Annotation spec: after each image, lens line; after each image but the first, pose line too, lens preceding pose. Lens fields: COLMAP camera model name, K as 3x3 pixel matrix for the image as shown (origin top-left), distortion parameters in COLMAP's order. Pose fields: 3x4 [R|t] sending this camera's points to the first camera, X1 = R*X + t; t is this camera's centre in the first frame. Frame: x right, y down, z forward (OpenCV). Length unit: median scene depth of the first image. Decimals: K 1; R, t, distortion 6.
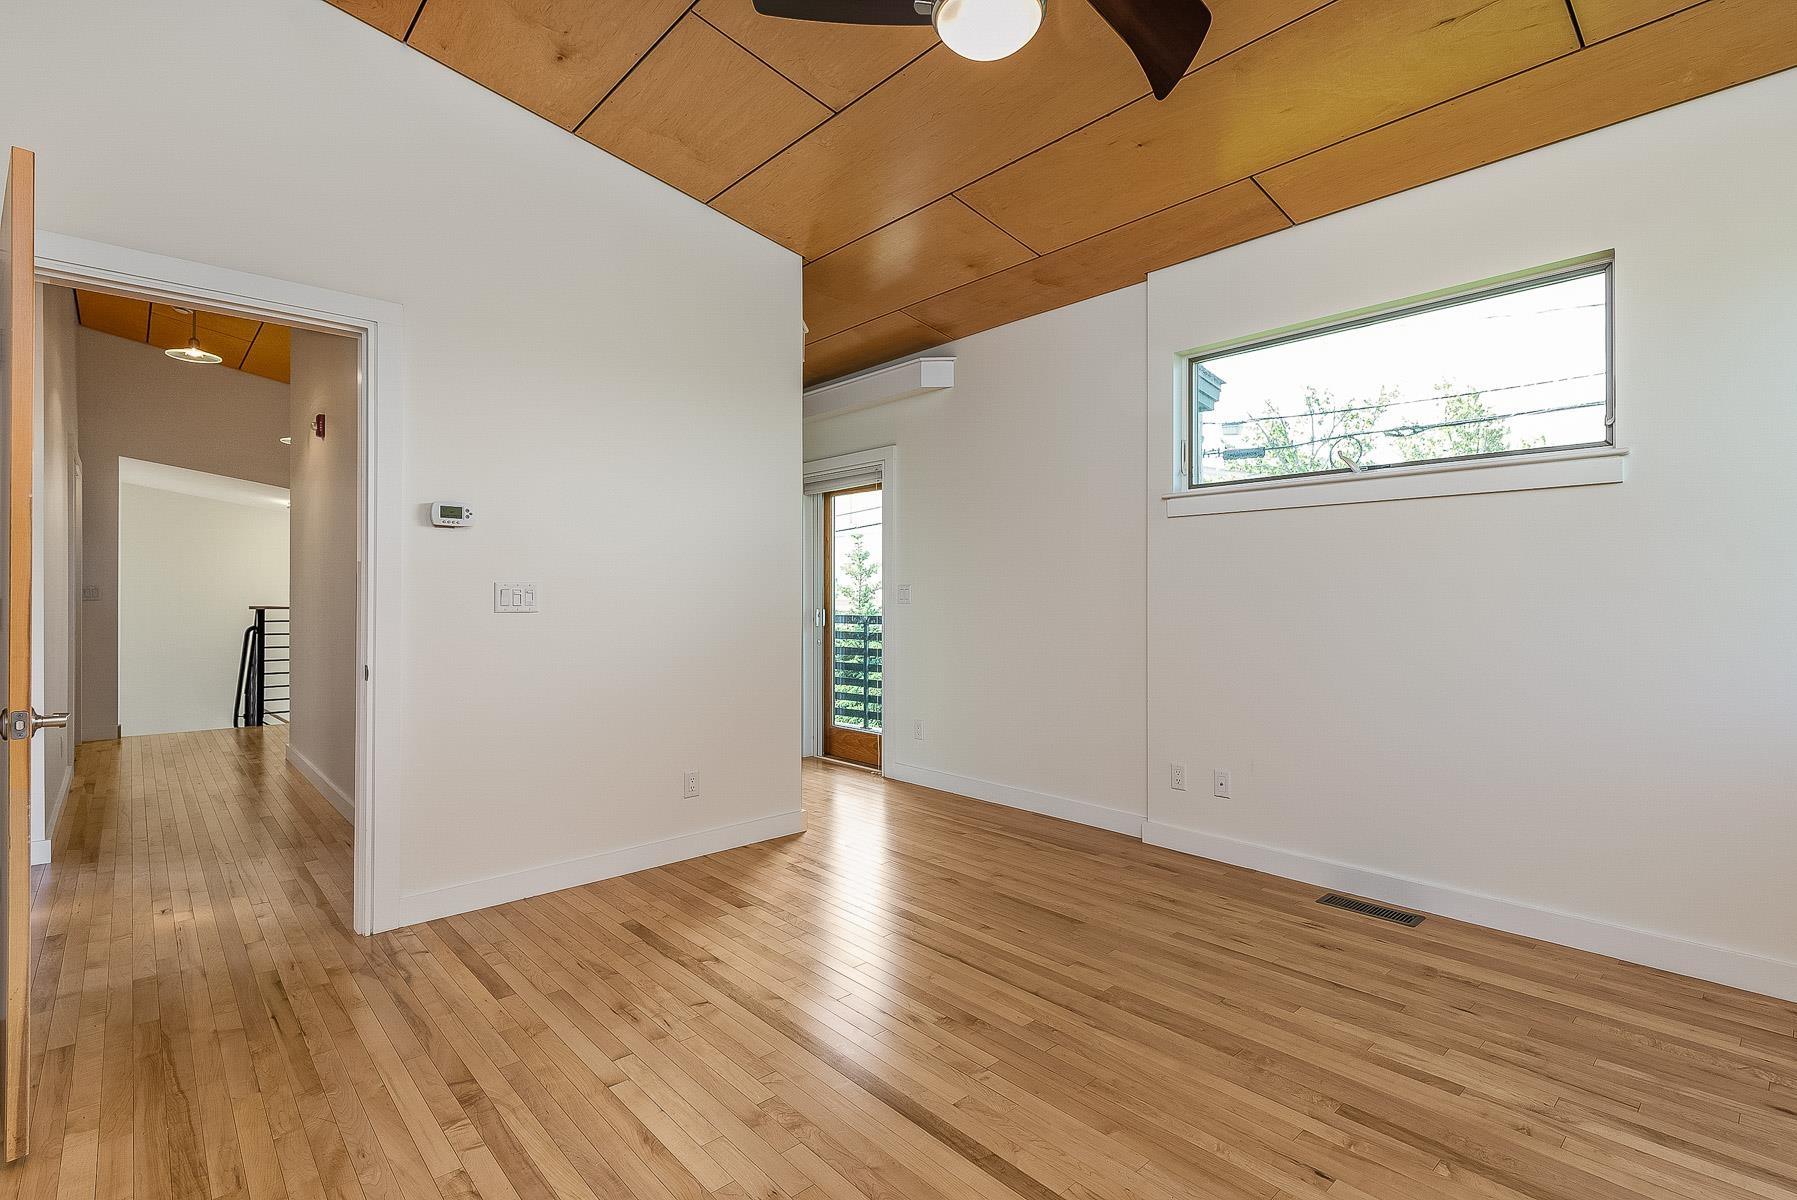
lens RADIAL K [[821.6, 0, 871.6], [0, 821.6, 588.5], [0, 0, 1]] dist [0.003559, -0.000050]
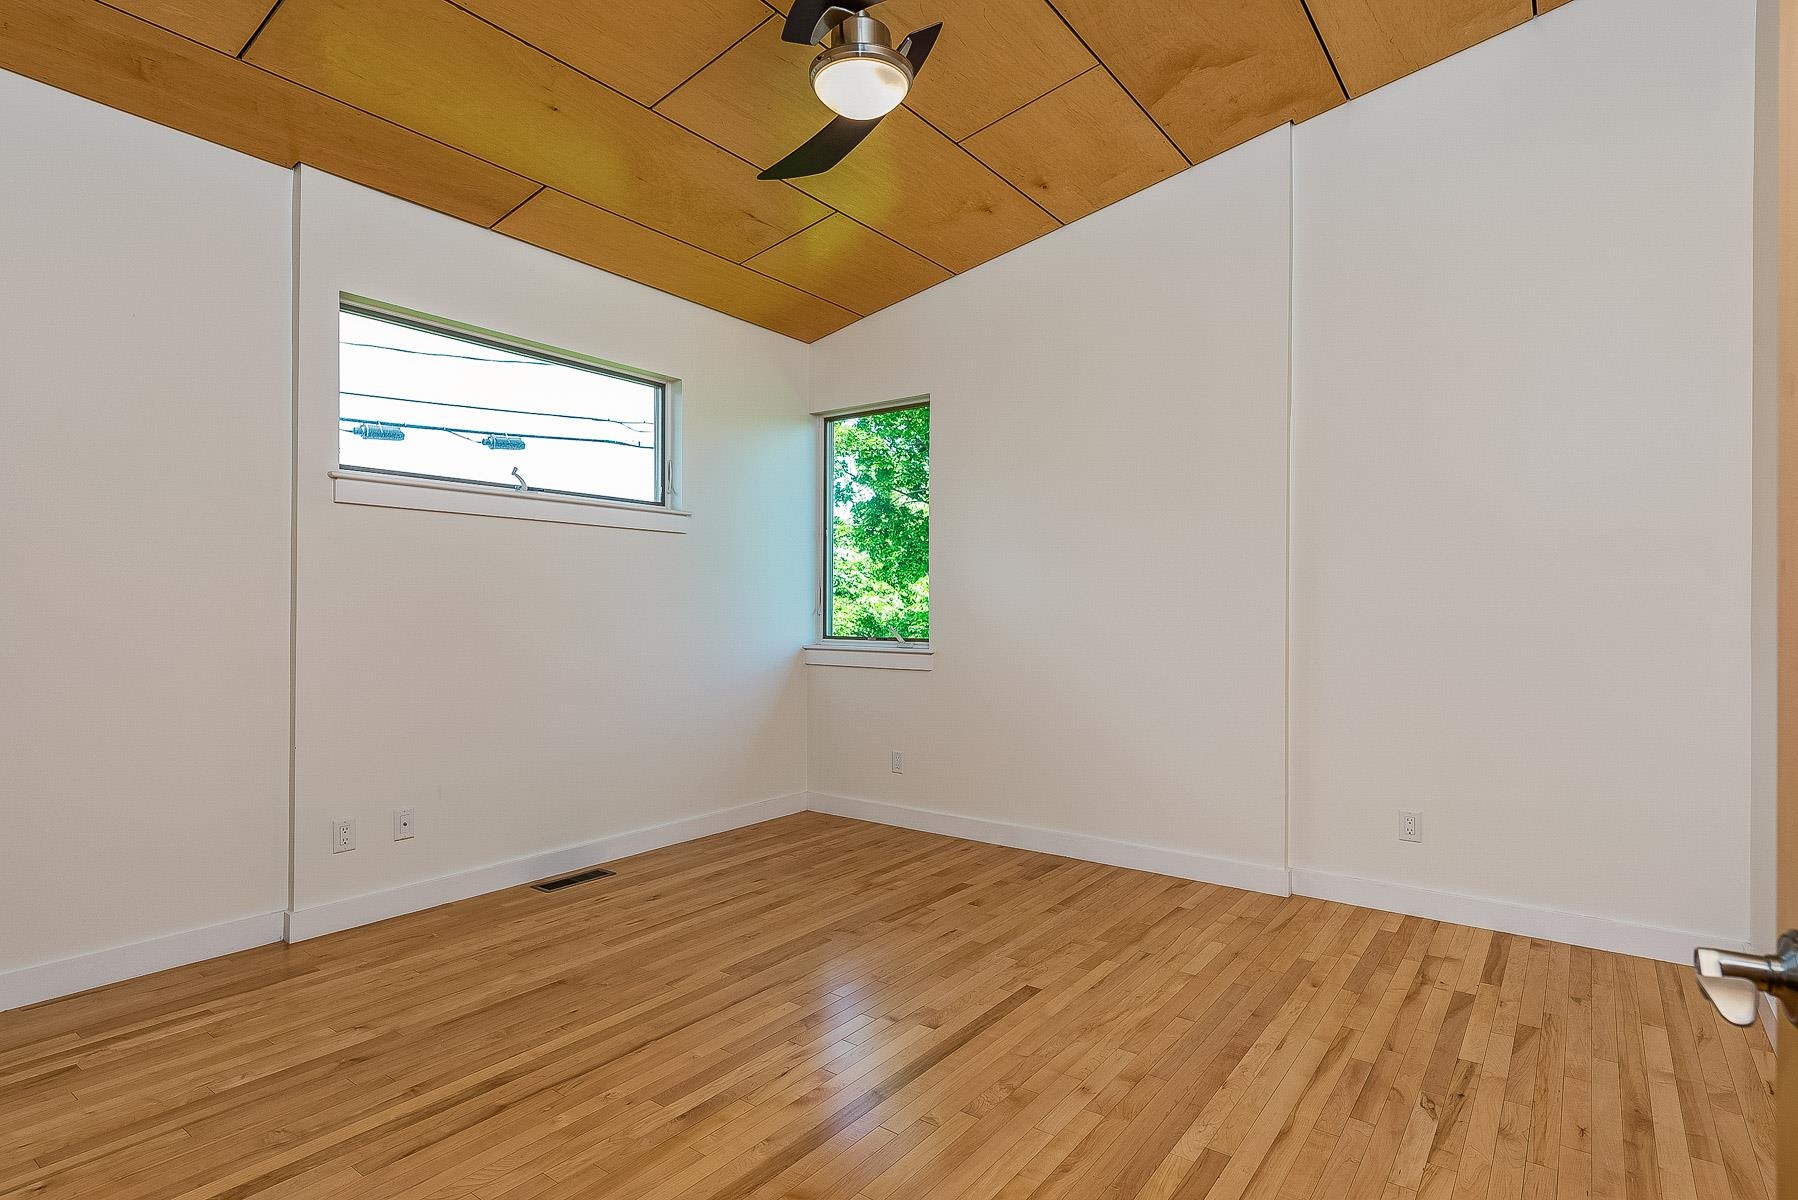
lens RADIAL K [[943.6, 0, 899.0], [0, 943.6, 600.0], [0, 0, 1]] dist [-0.000828, -0.000156]
pose [[-0.211687, 0.010397, 0.977282, -0.758553], [-0.009239, 0.999877, -0.012638, 0.014209], [-0.977294, -0.011705, -0.211565, 0.829184]]
